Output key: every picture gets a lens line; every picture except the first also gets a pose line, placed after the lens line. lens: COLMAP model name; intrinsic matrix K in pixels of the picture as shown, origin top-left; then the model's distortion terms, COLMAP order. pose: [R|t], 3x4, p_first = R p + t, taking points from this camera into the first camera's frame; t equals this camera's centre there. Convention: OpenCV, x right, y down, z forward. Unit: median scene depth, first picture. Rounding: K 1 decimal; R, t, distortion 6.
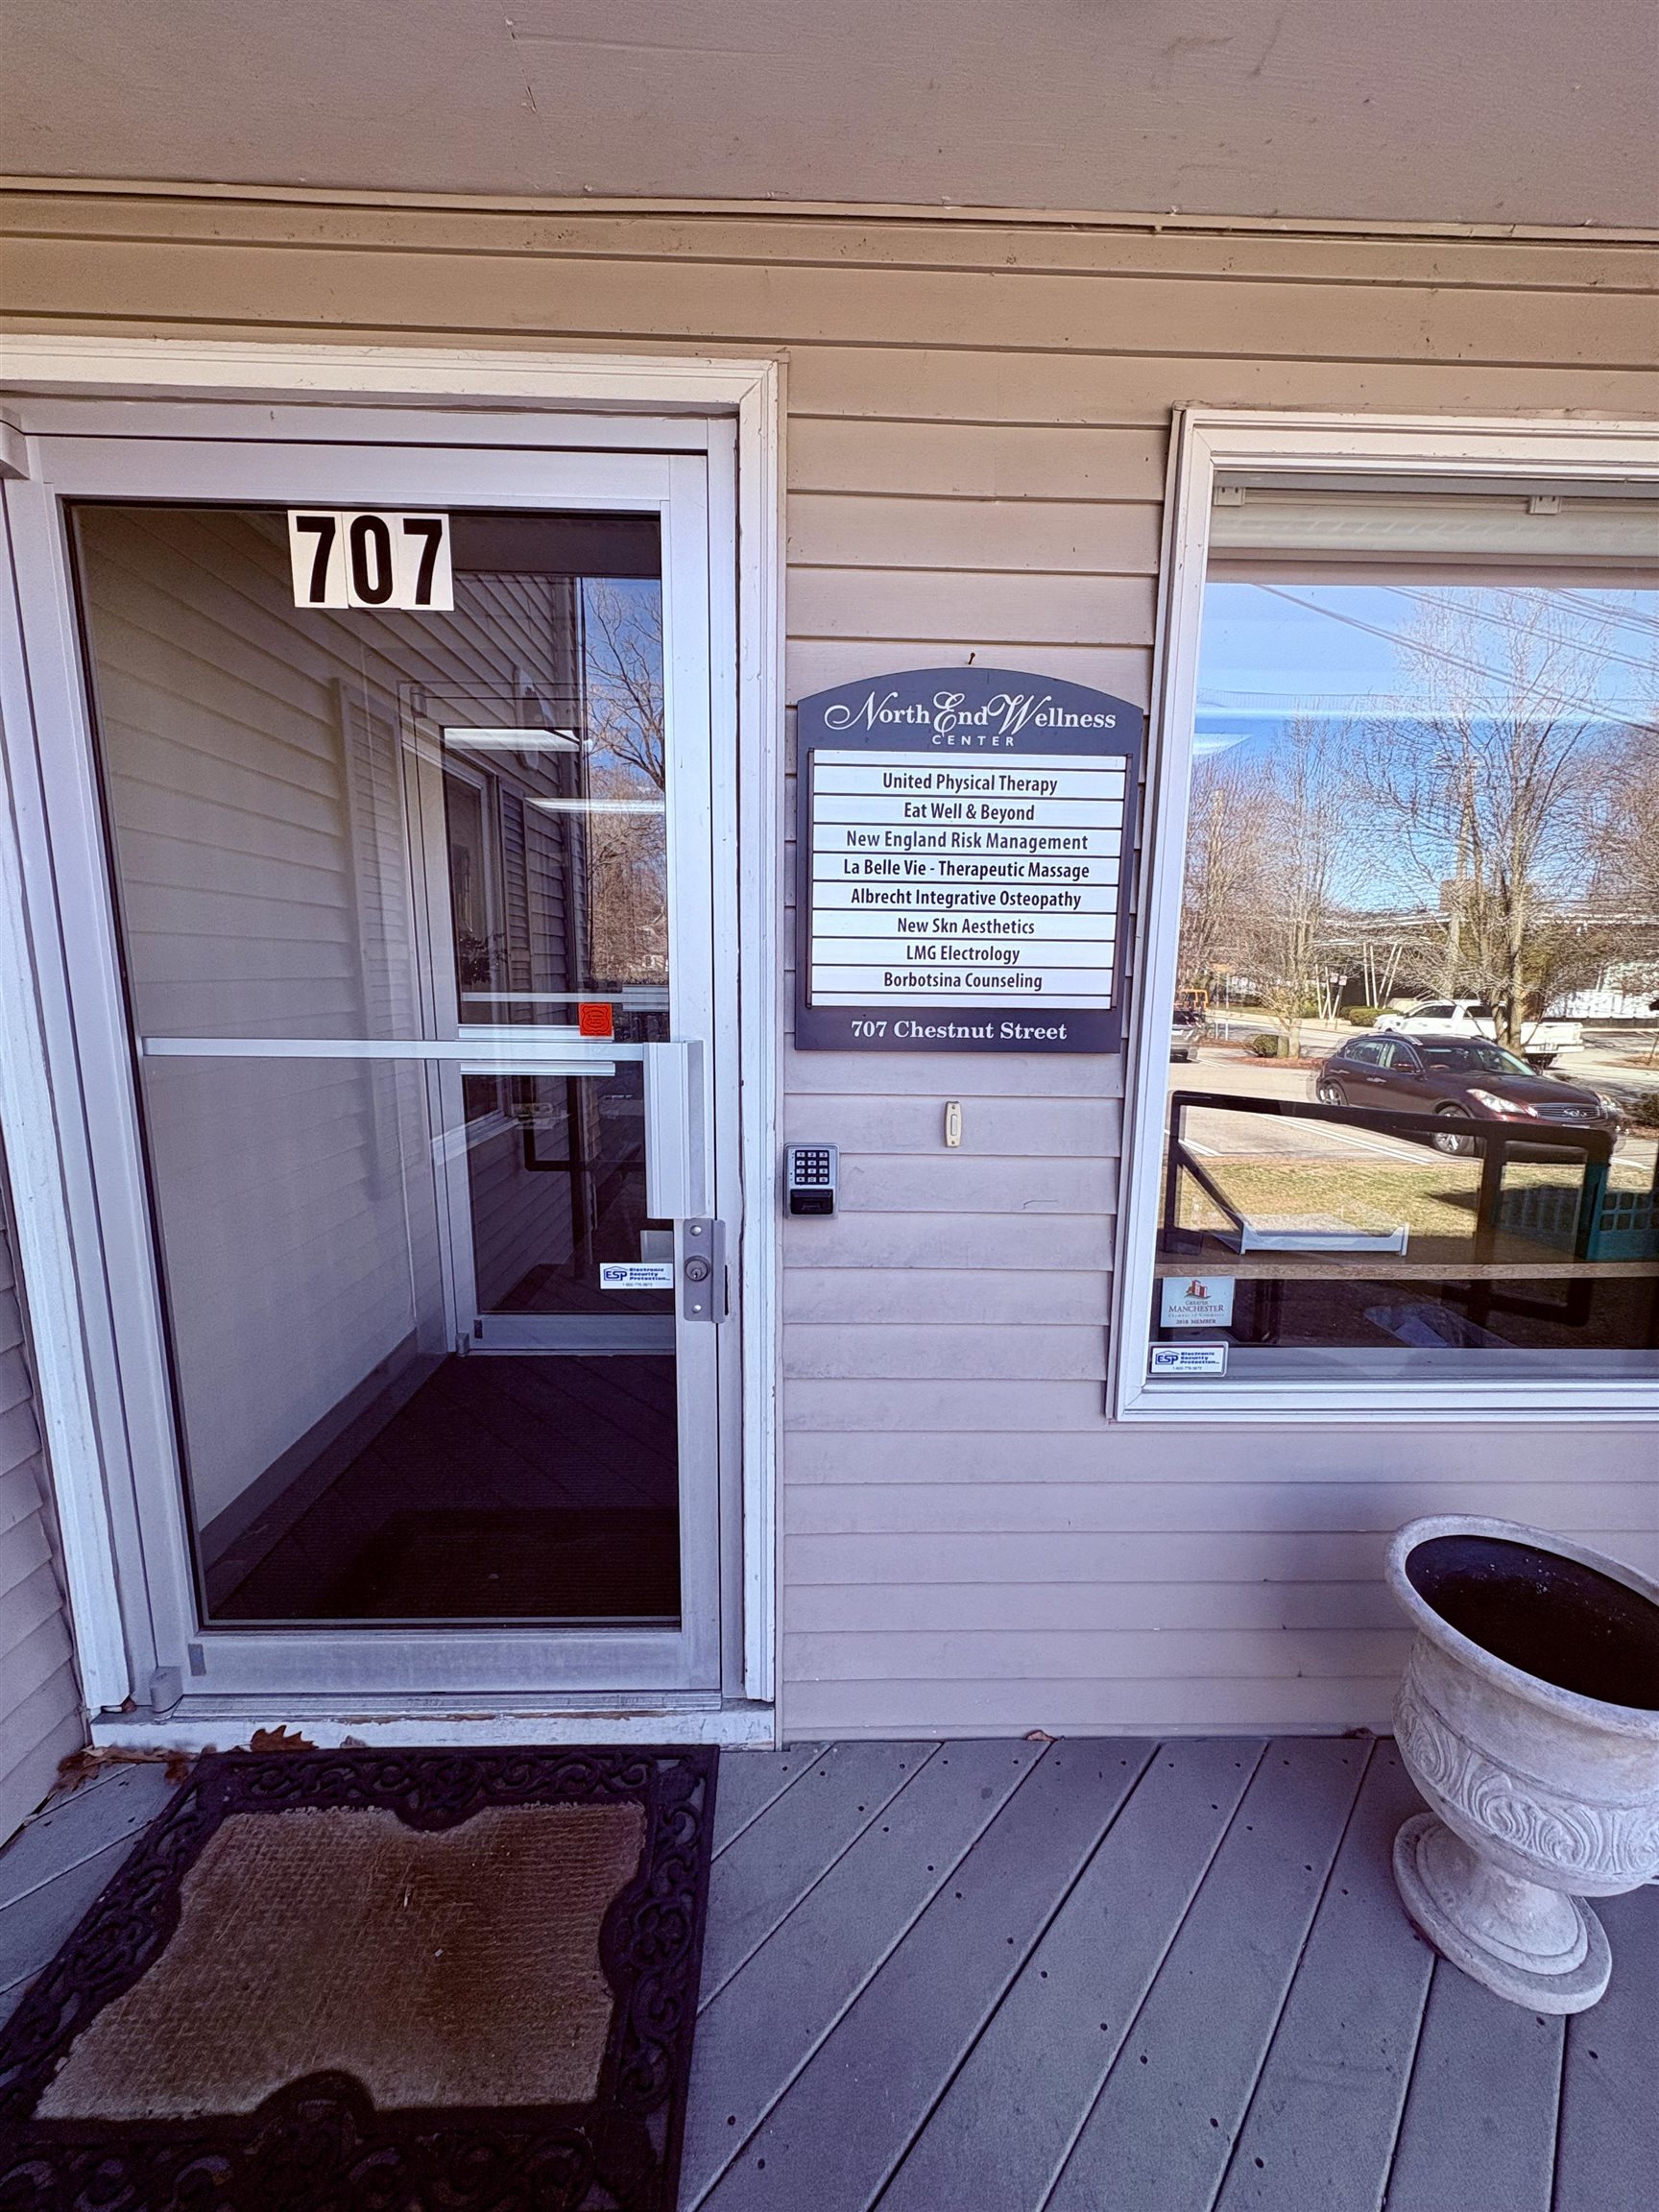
lens RADIAL K [[878.6, 0, 833.5], [0, 878.6, 1109.1], [0, 0, 1]] dist [0.000381, 0.000185]
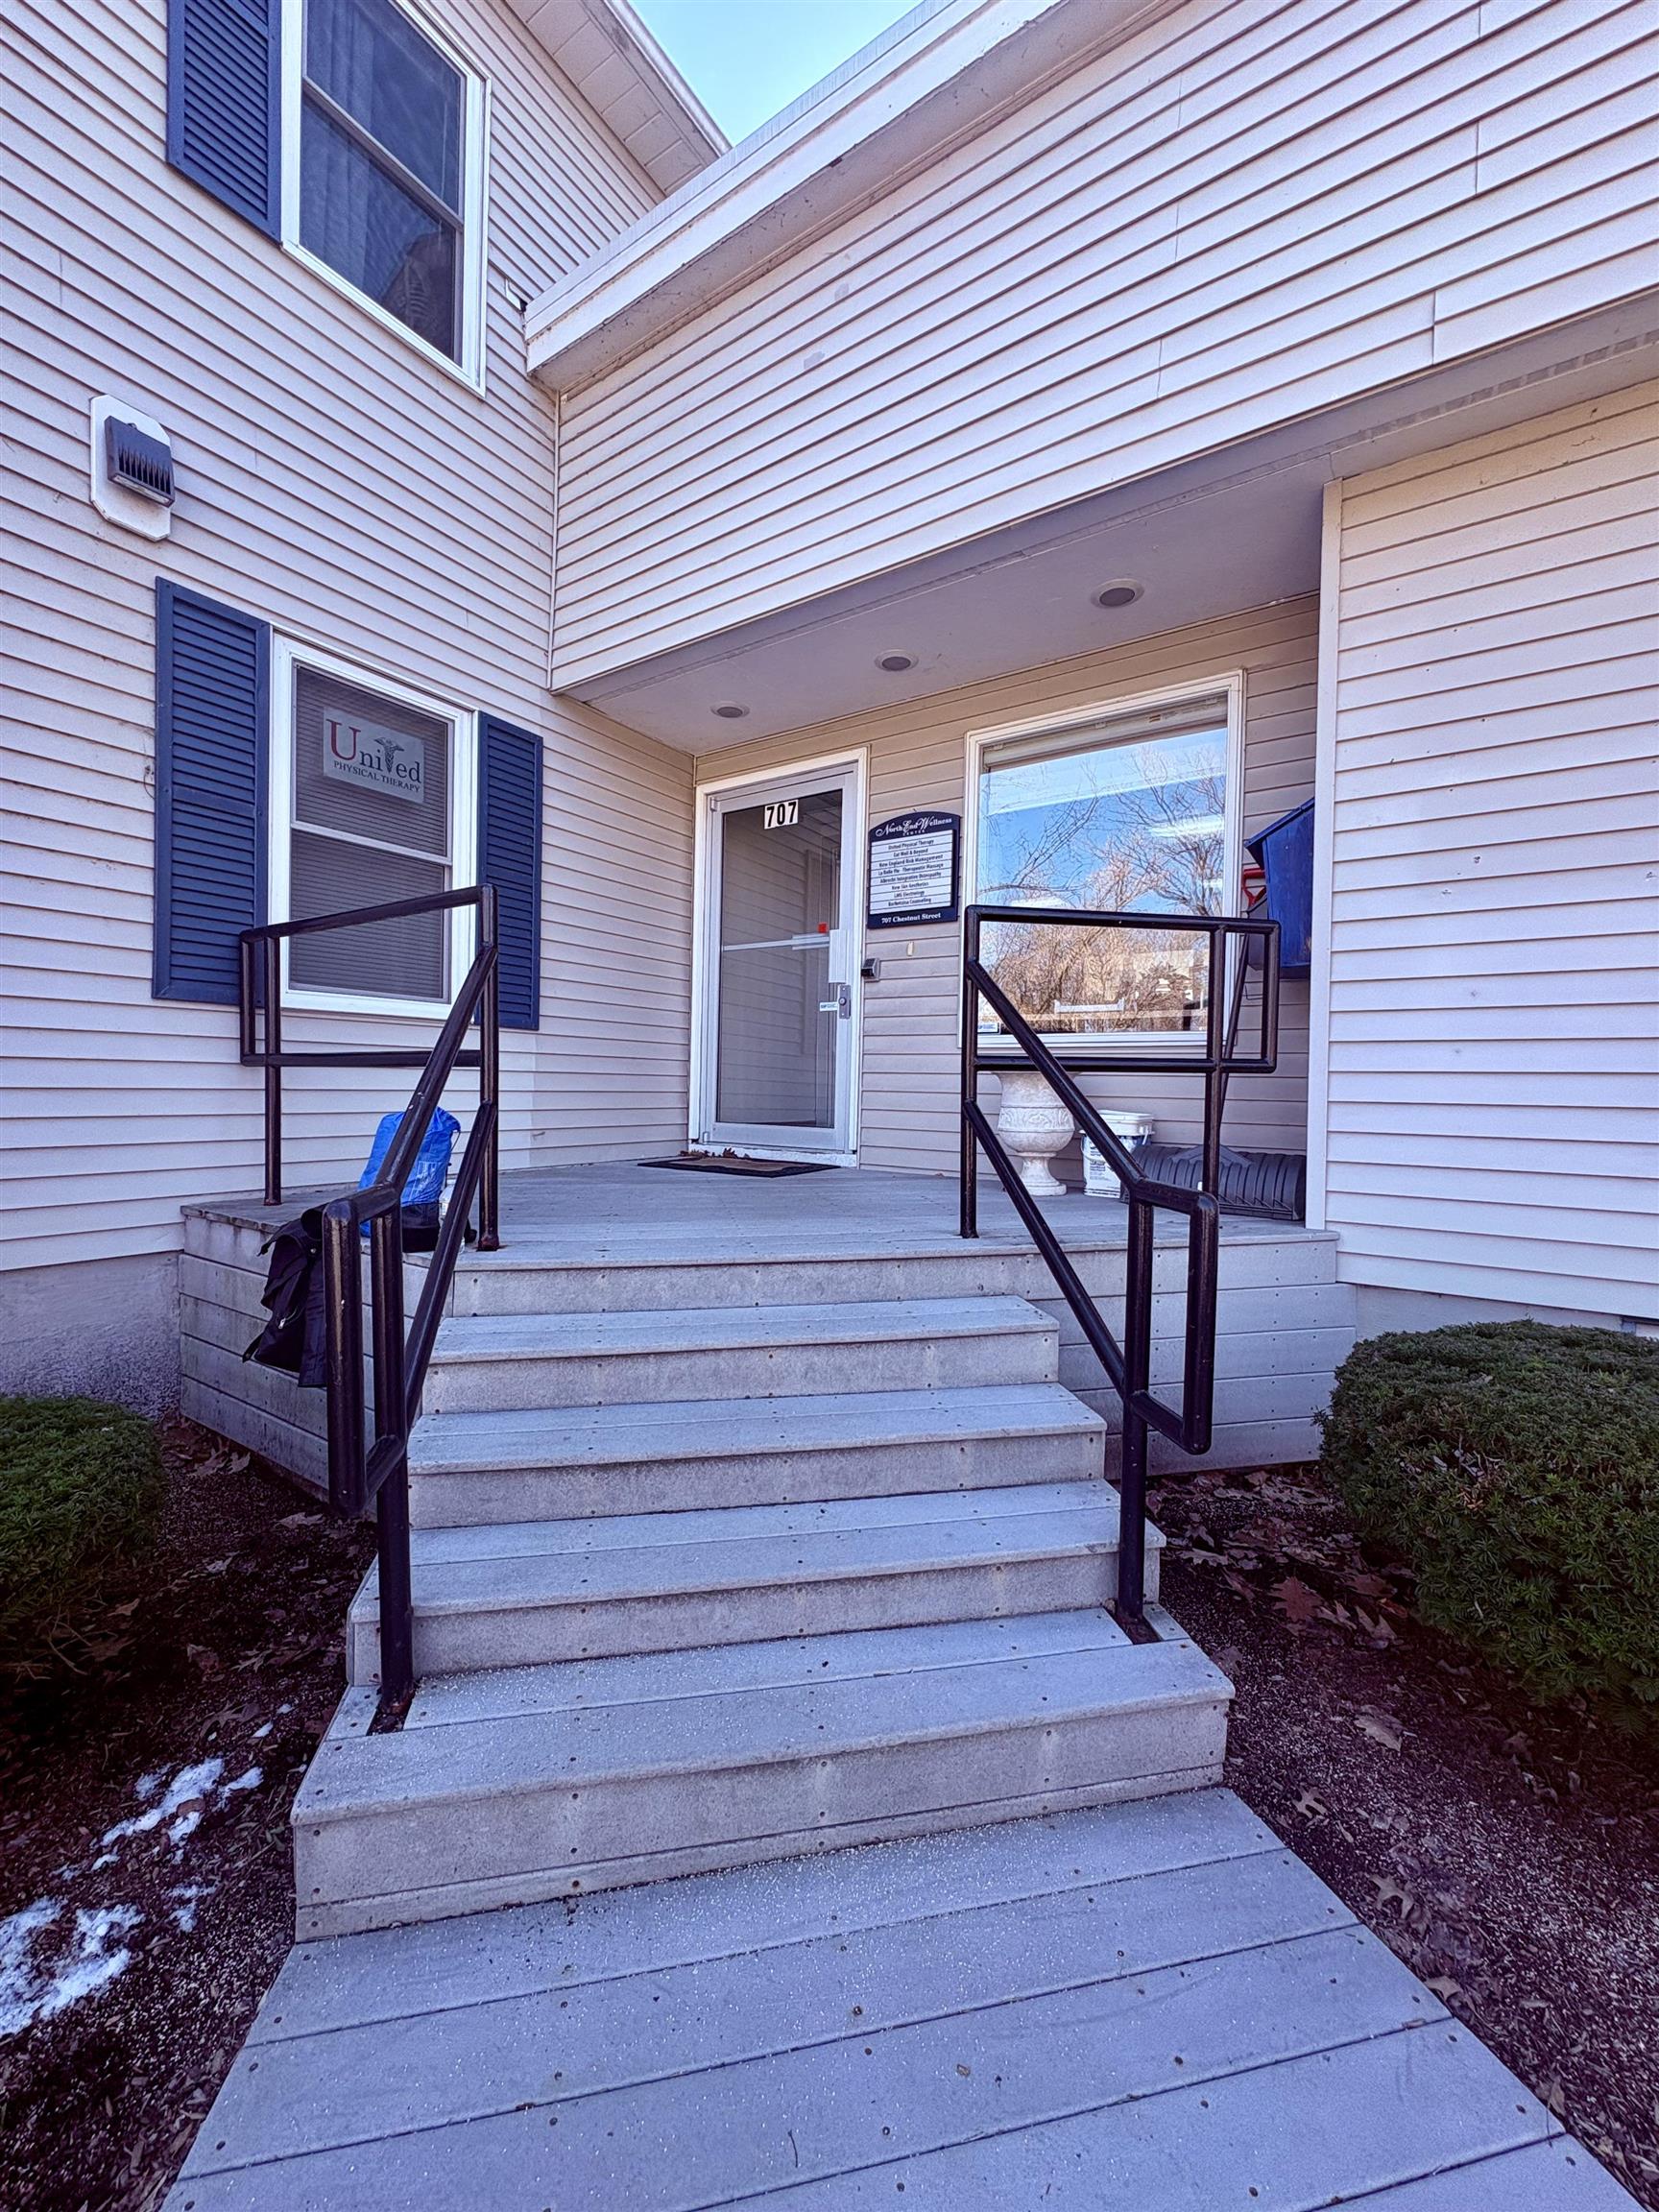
lens RADIAL K [[878.6, 0, 828.0], [0, 878.6, 1111.1], [0, 0, 1]] dist [0.000381, 0.000185]
pose [[0.814251, 0.020484, -0.580152, 1.888969], [-0.112350, 0.986043, -0.122869, 1.102611], [0.569538, 0.165226, 0.805188, -1.757345]]
